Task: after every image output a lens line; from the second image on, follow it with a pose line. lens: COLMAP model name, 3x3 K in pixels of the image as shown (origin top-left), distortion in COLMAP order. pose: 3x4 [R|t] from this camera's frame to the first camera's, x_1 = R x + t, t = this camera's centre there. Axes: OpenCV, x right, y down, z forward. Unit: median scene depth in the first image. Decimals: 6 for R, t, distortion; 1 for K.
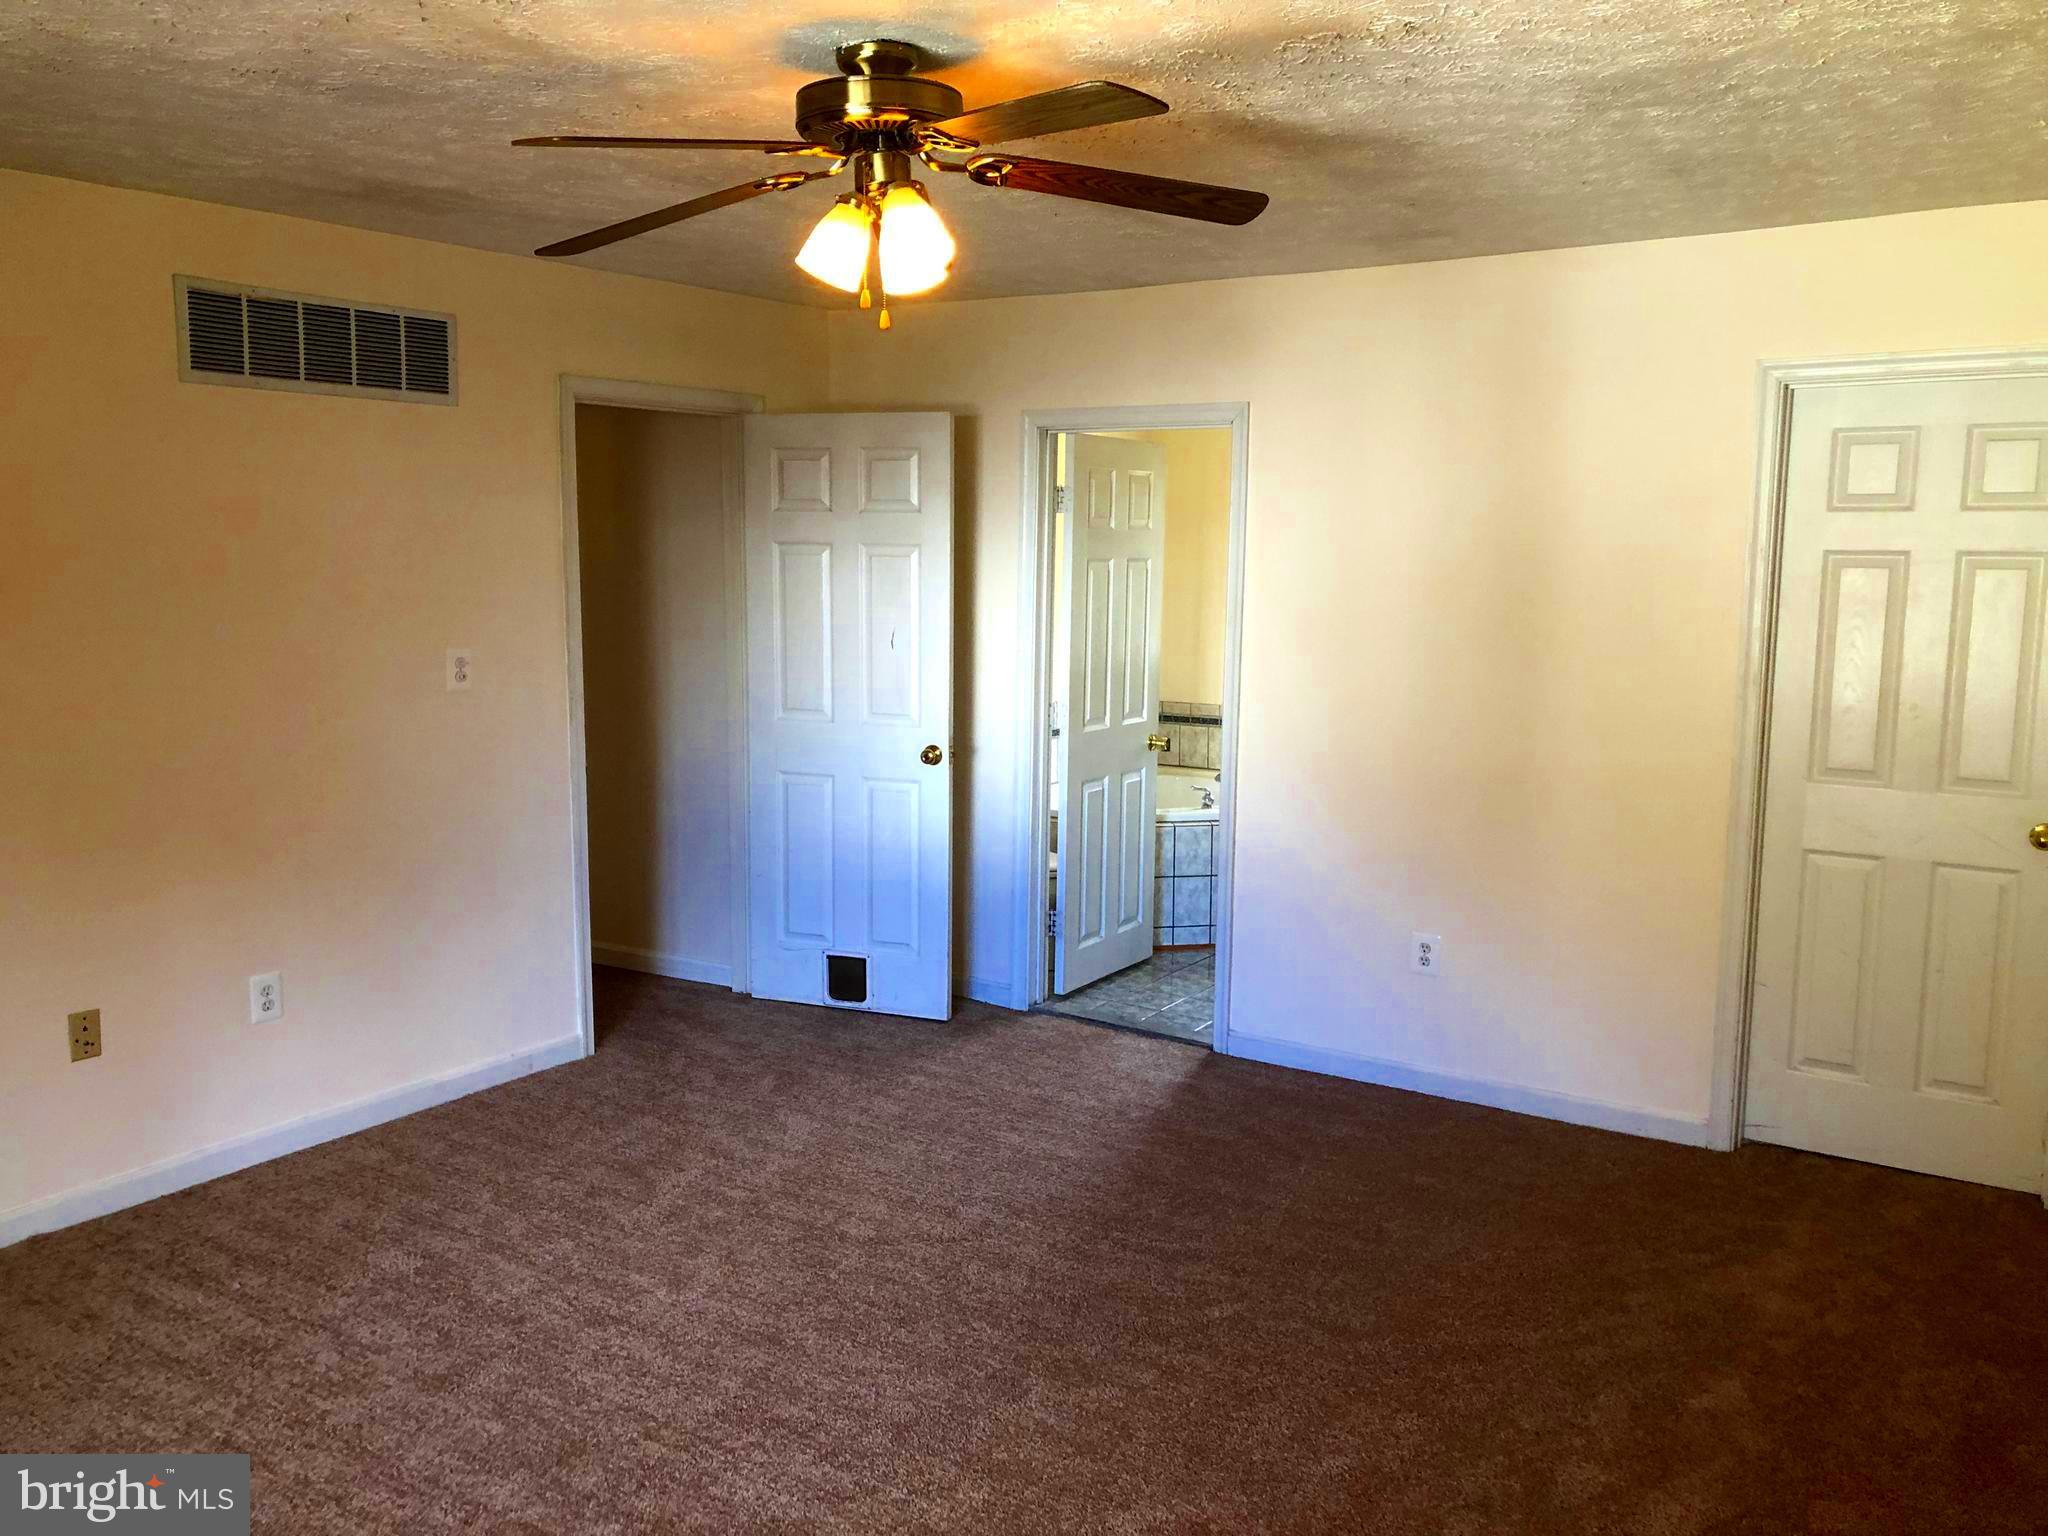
lens RADIAL K [[1632.8, 0, 1024.0], [0, 1632.8, 768.0], [0, 0, 1]] dist [0.007442, 0.002713]
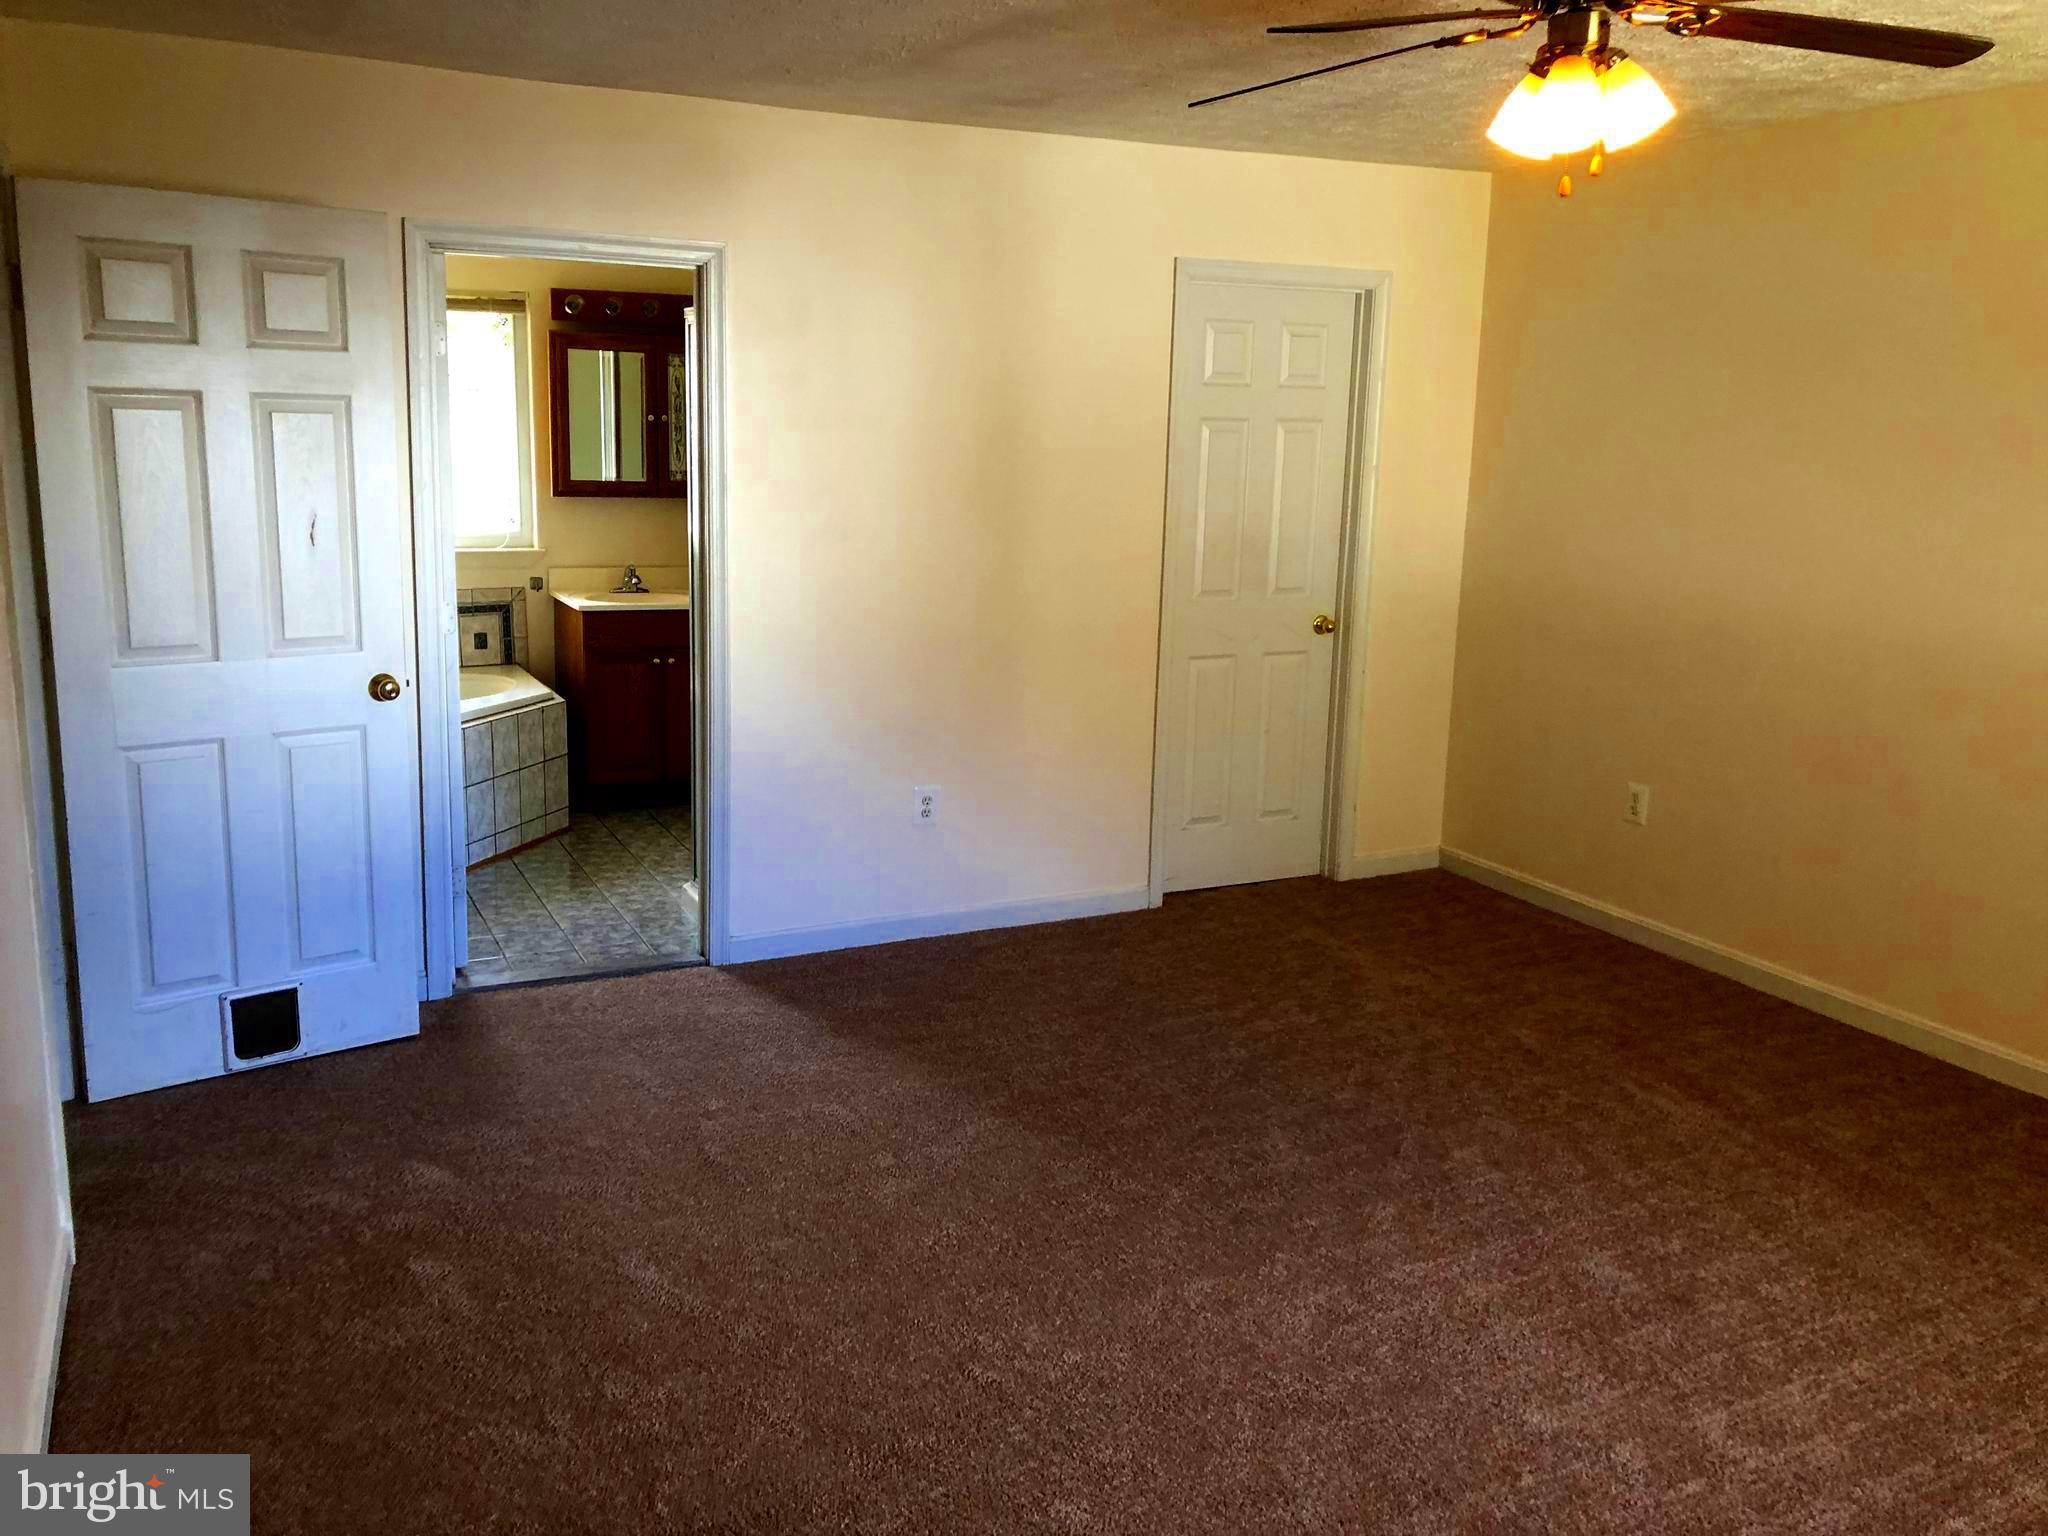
lens RADIAL K [[1688.3, 0, 1024.0], [0, 1688.3, 768.0], [0, 0, 1]] dist [0.000885, 0.002526]
pose [[0.487604, -0.177527, 0.854826, -0.622394], [0.099166, 0.984034, 0.147794, -0.061048], [-0.867415, 0.012705, 0.497423, 0.403724]]
